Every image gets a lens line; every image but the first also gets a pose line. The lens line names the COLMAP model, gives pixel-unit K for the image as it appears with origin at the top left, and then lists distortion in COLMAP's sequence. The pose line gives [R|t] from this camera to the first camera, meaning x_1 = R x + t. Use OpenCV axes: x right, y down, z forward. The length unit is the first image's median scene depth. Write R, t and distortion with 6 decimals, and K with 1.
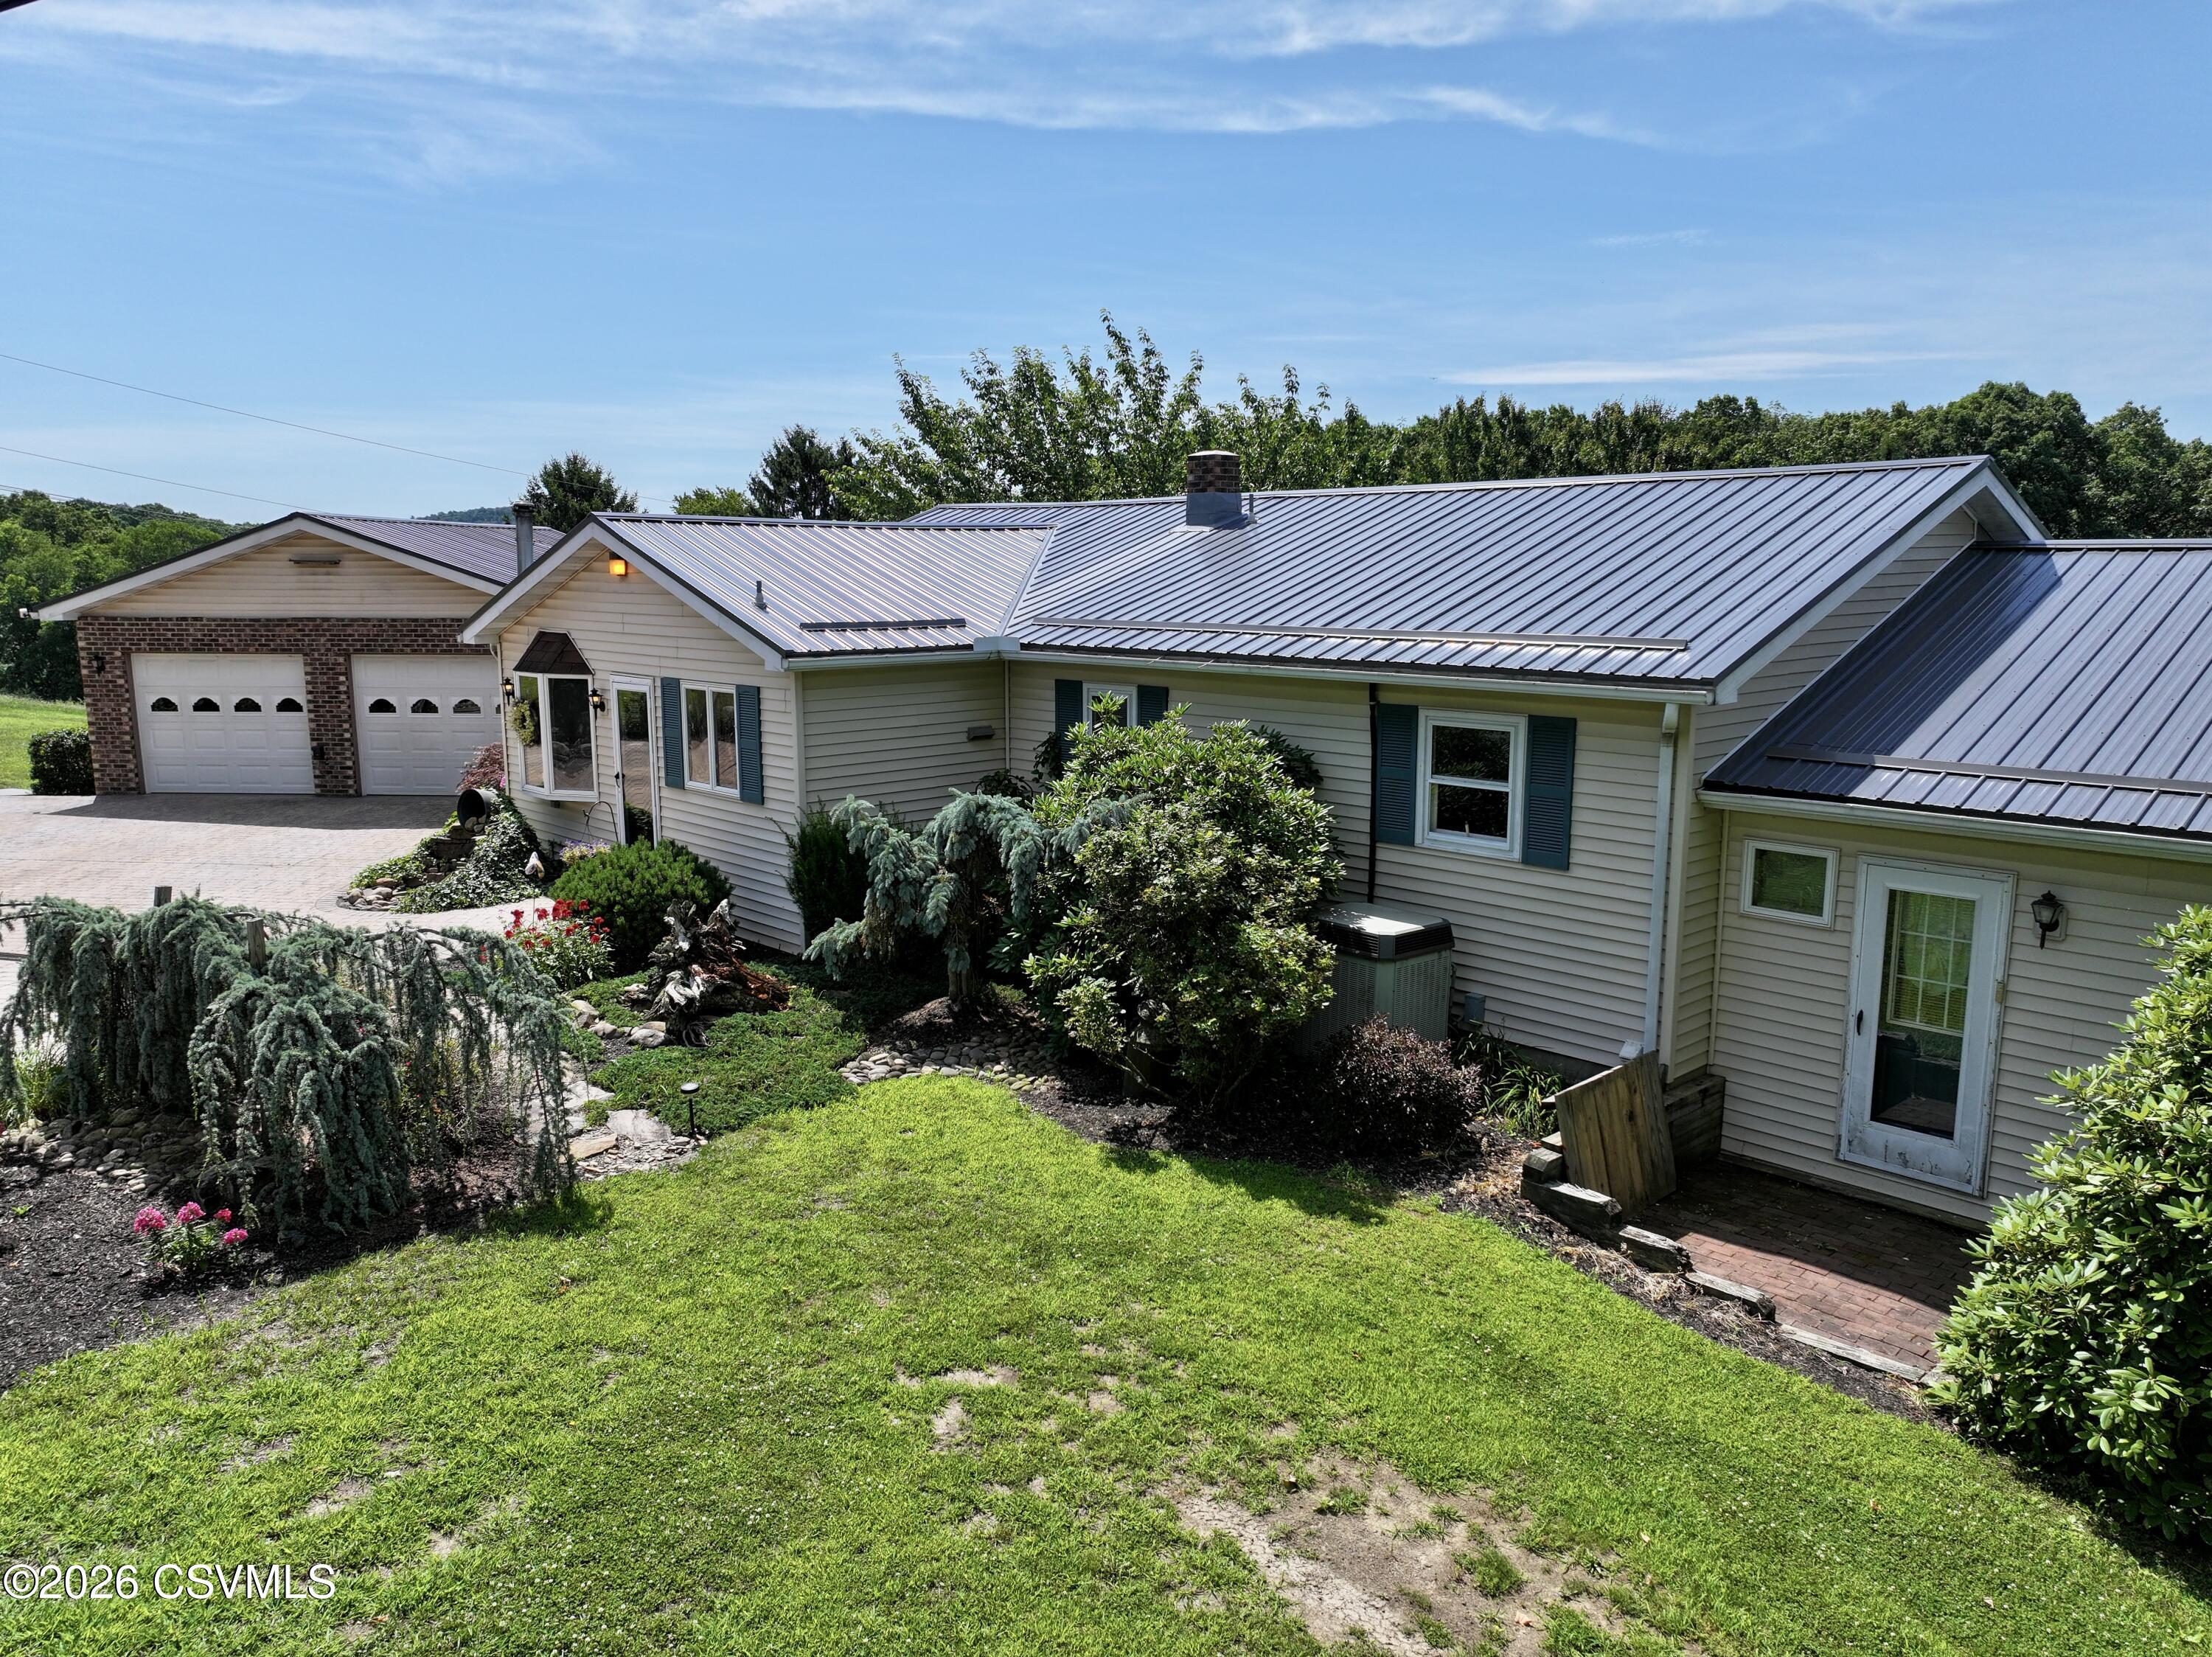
lens RADIAL K [[1553.1, 0, 1108.6], [0, 1553.1, 827.0], [0, 0, 1]] dist [0.004538, 0.005510]
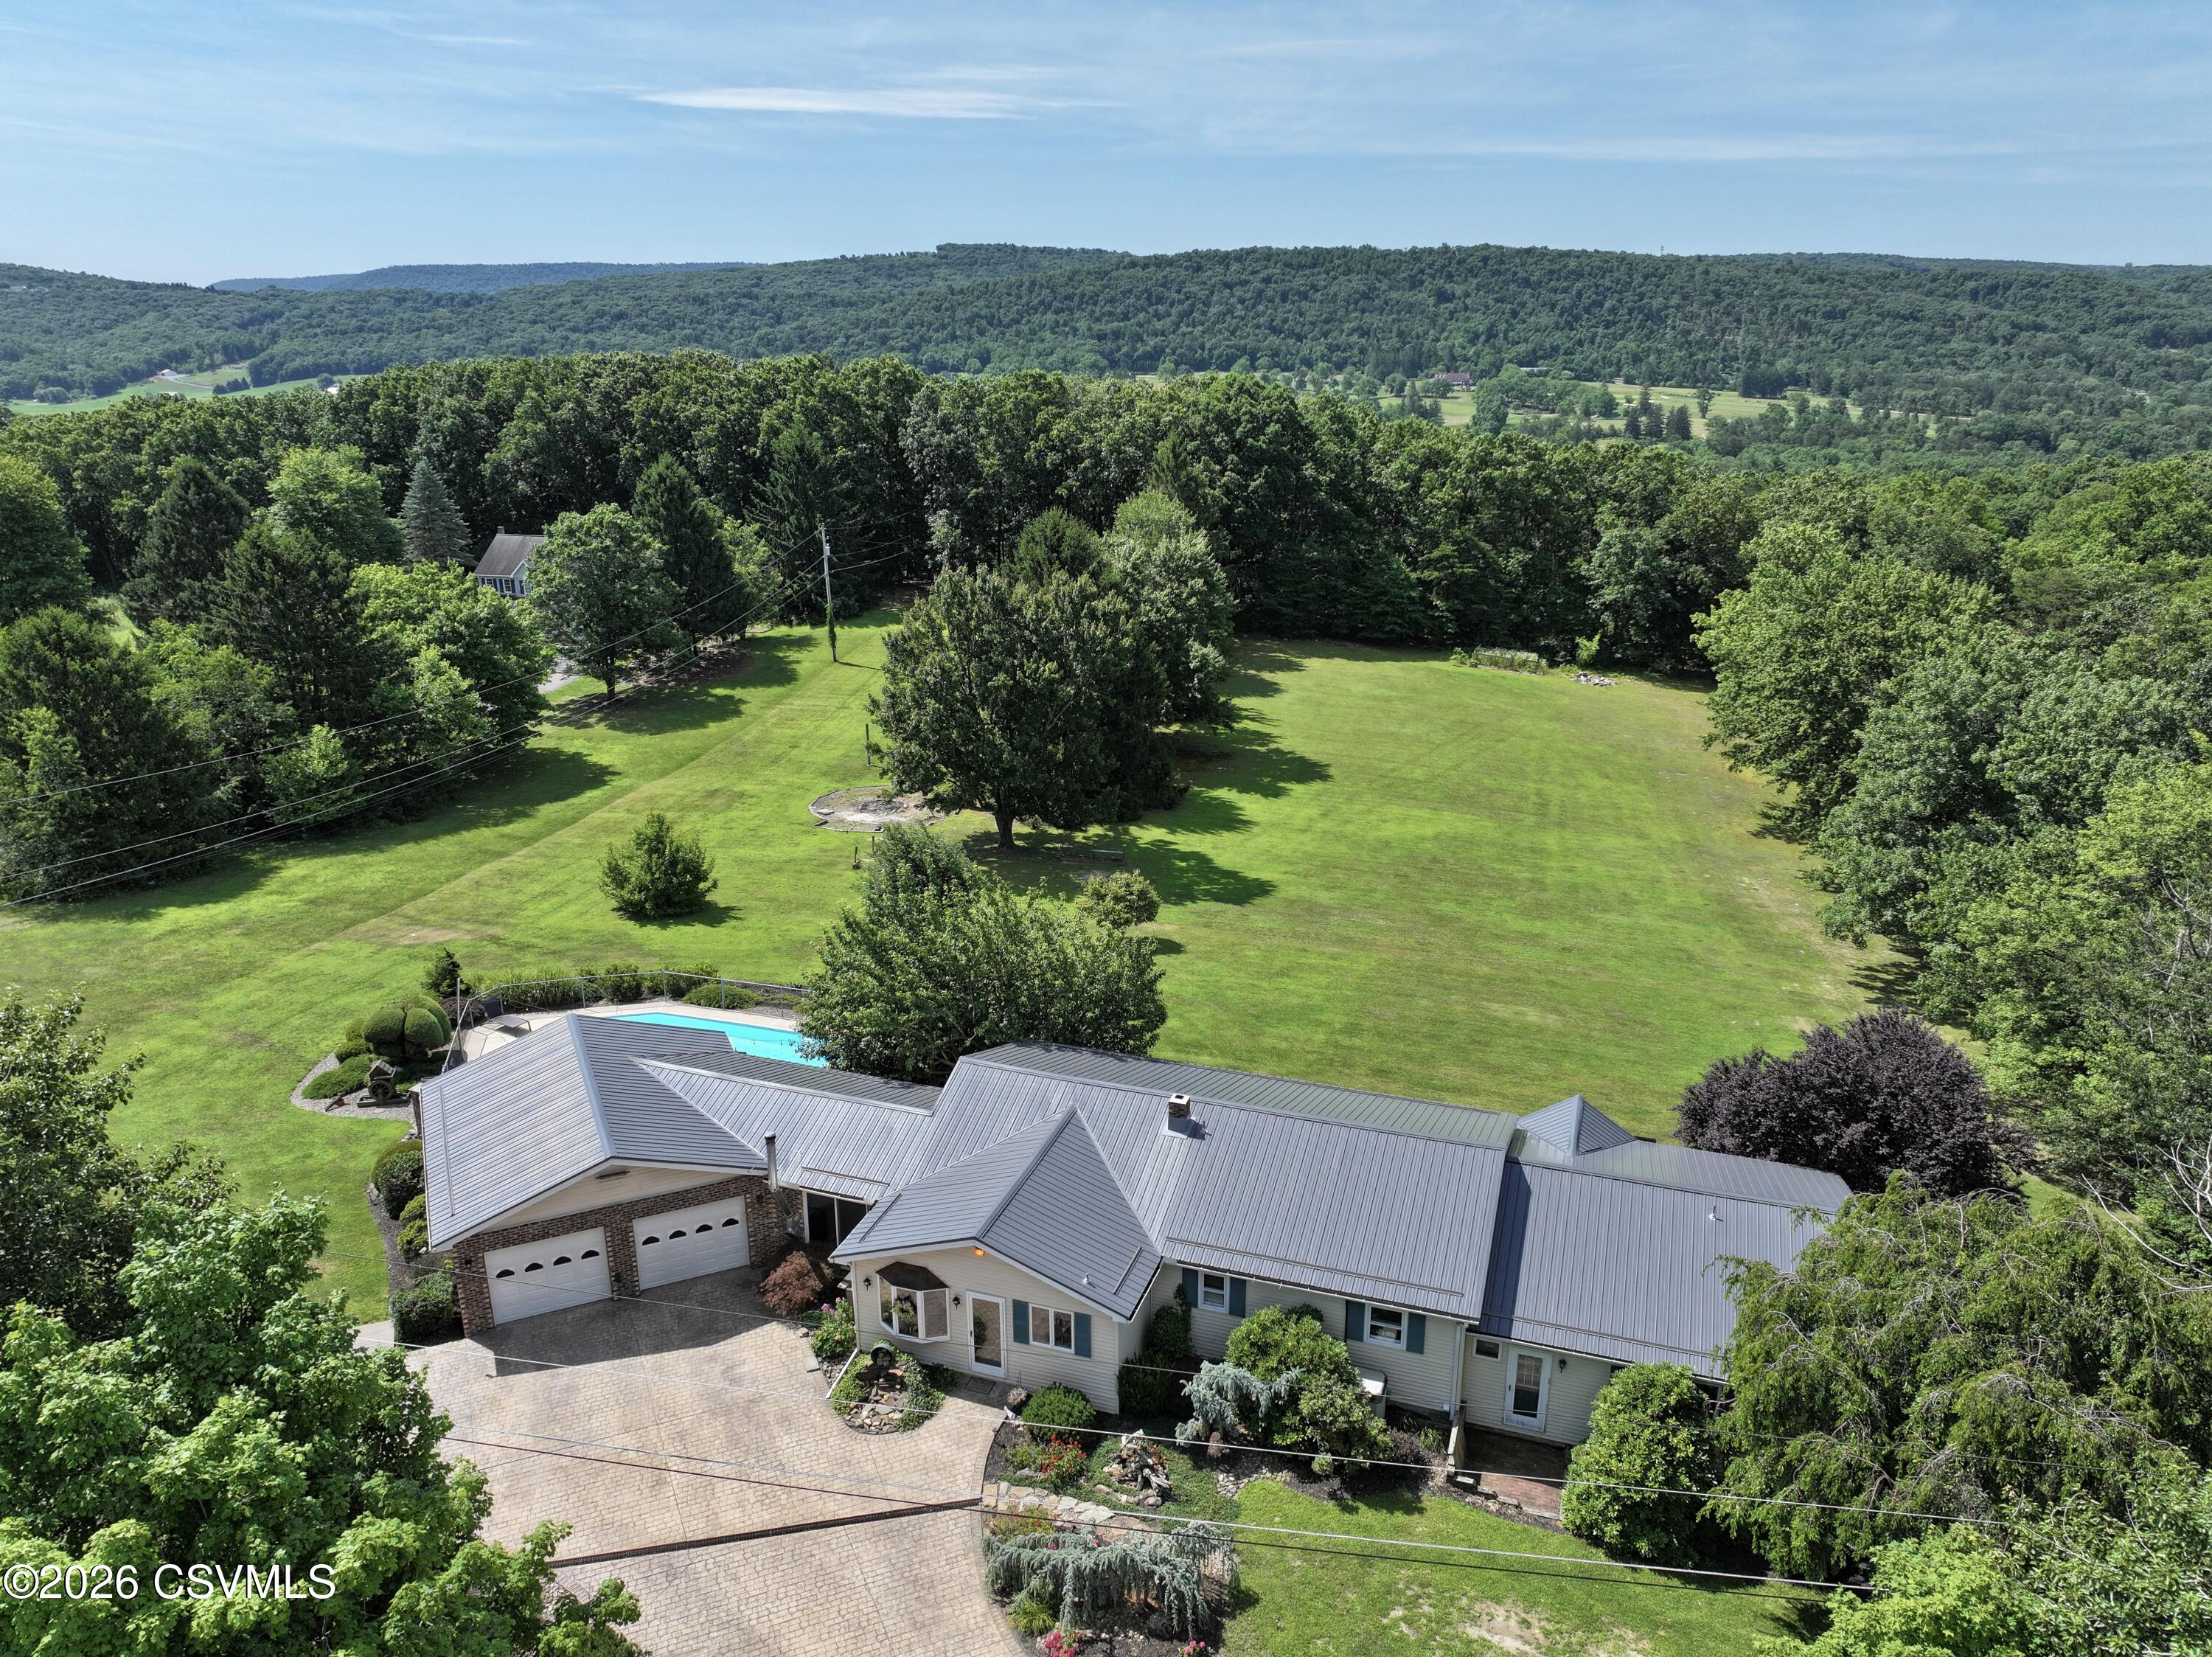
lens RADIAL K [[1556.5, 0, 1109.5], [0, 1556.5, 824.3], [0, 0, 1]] dist [-0.001382, 0.017838]
pose [[0.887185, -0.146494, 0.437542, -1.083225], [0.078560, 0.982374, 0.169617, -1.176551], [-0.454677, -0.116108, 0.883056, -0.983180]]
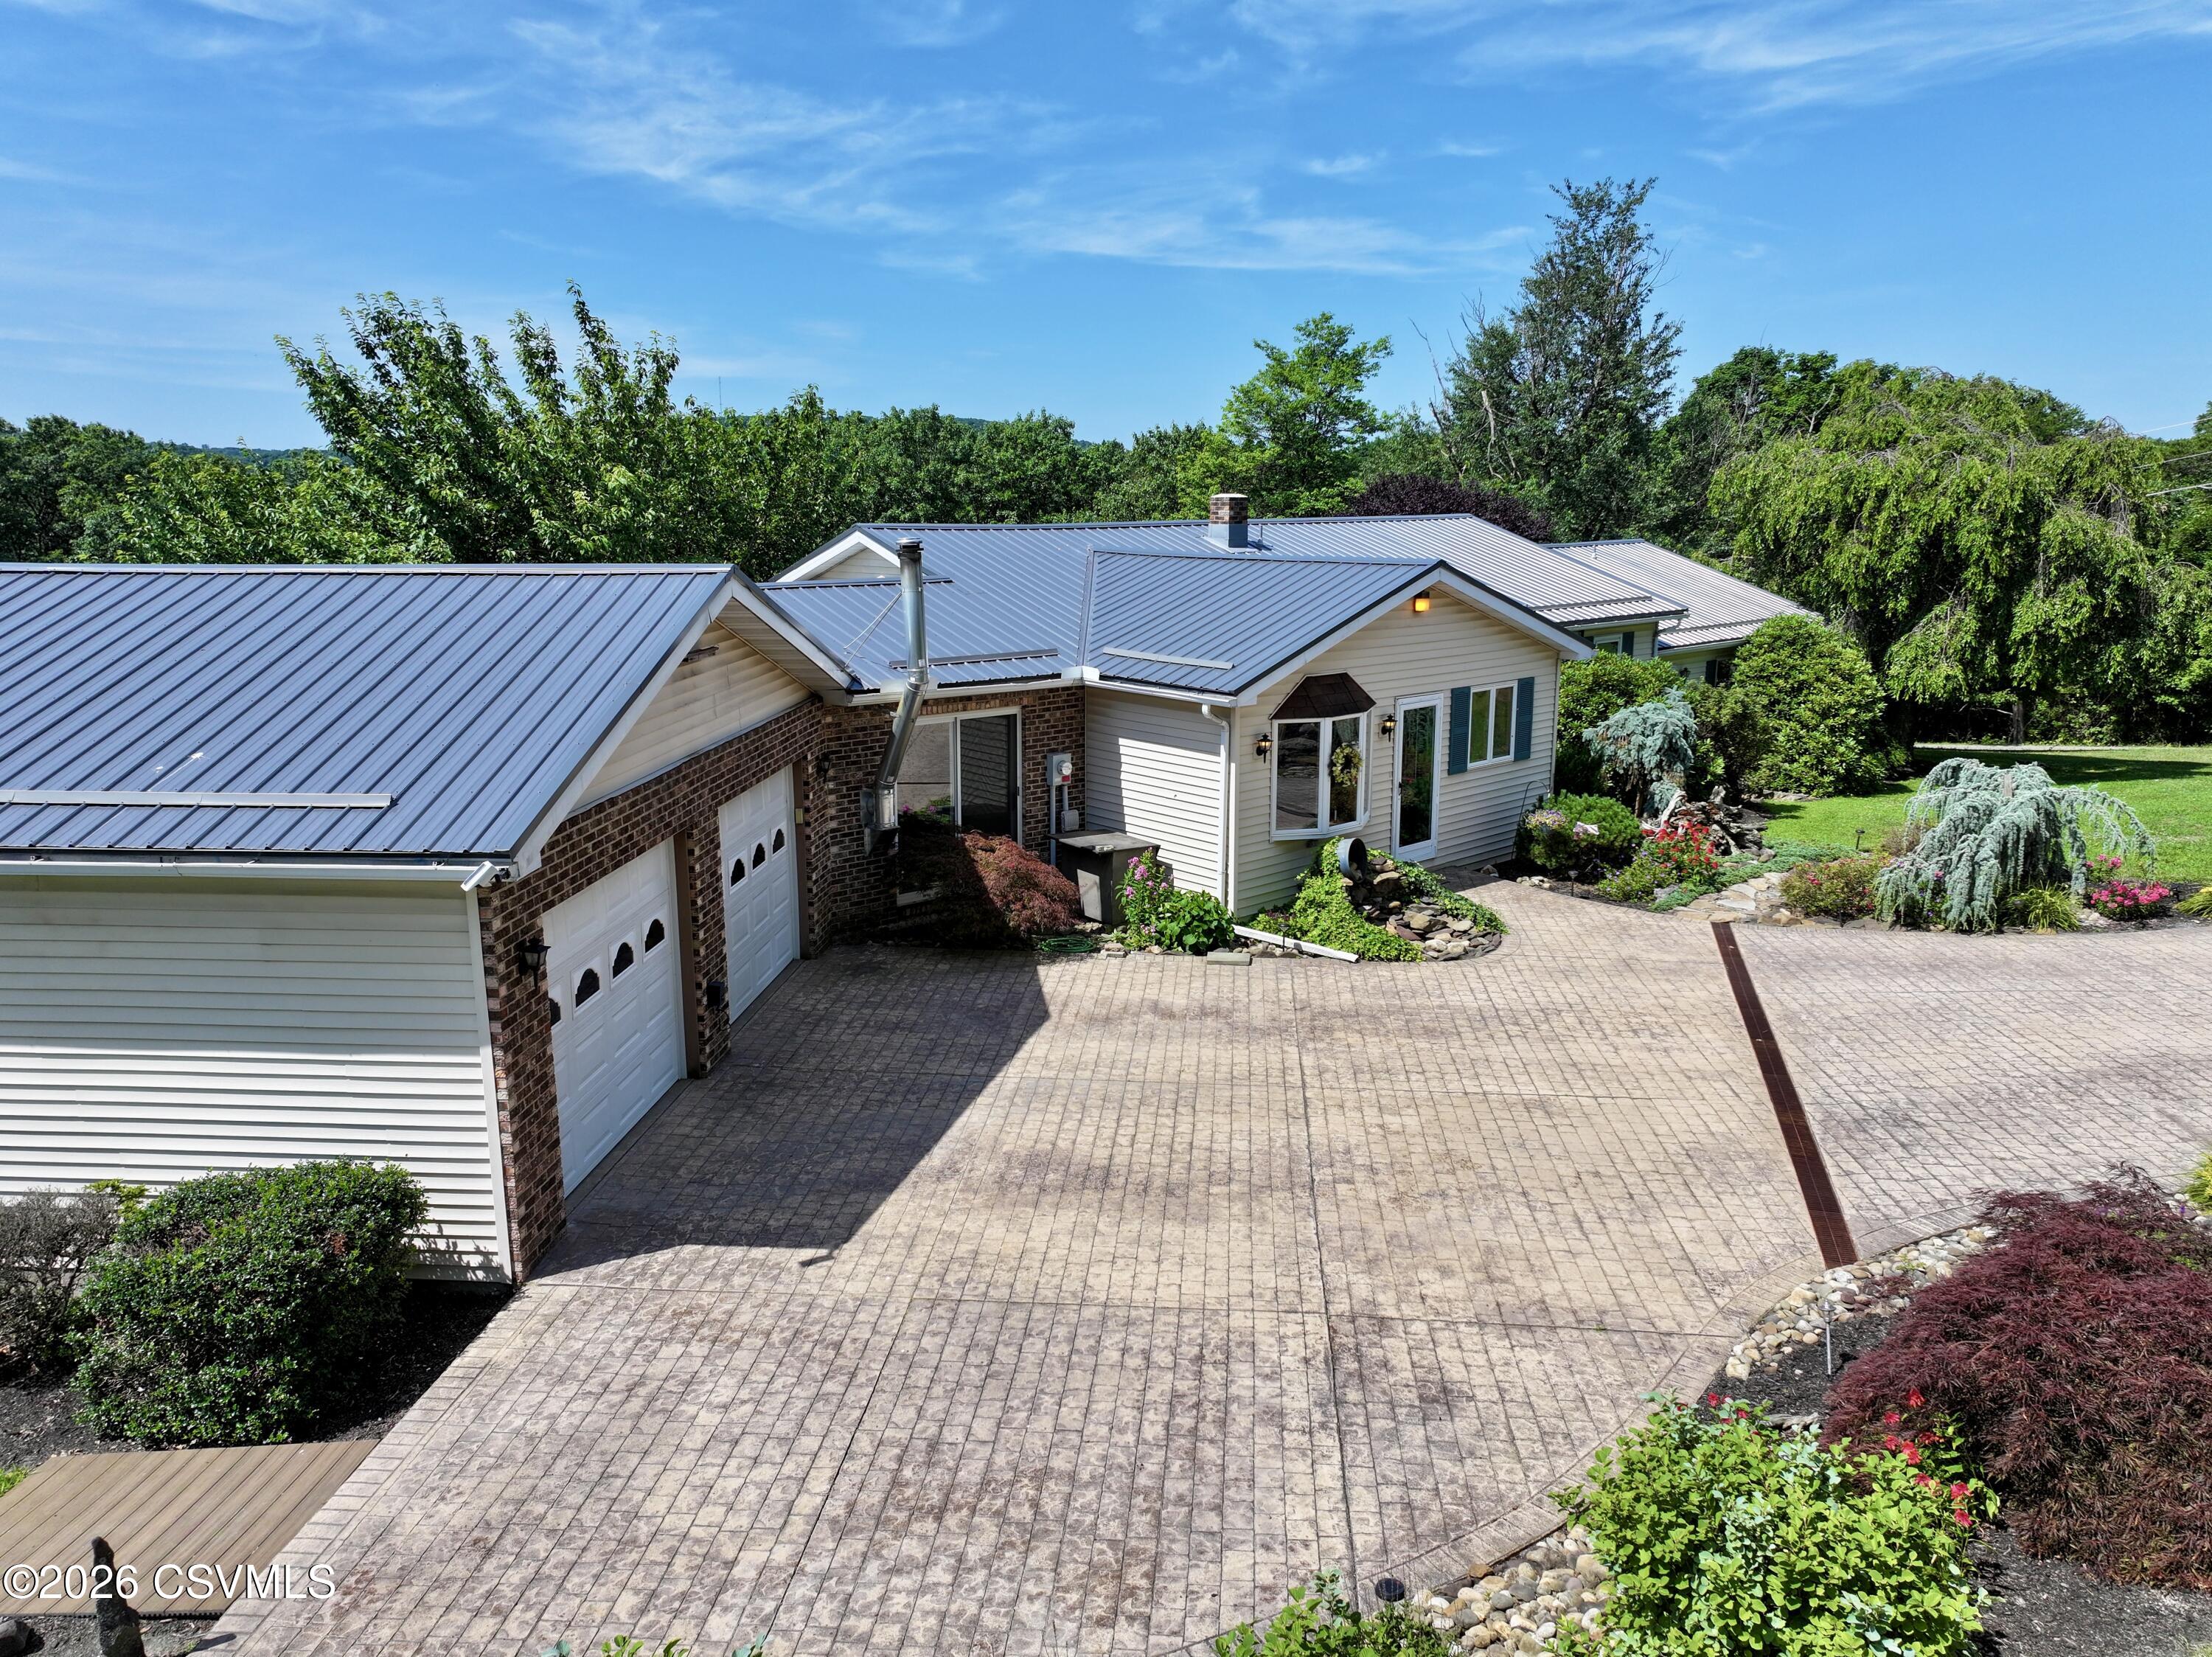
lens RADIAL K [[1556.5, 0, 1109.5], [0, 1556.5, 824.3], [0, 0, 1]] dist [-0.001382, 0.017838]
pose [[0.017400, -0.209649, 0.977622, -1.612797], [0.165677, 0.964858, 0.203963, -0.306155], [-0.986027, 0.158421, 0.051522, 1.281622]]
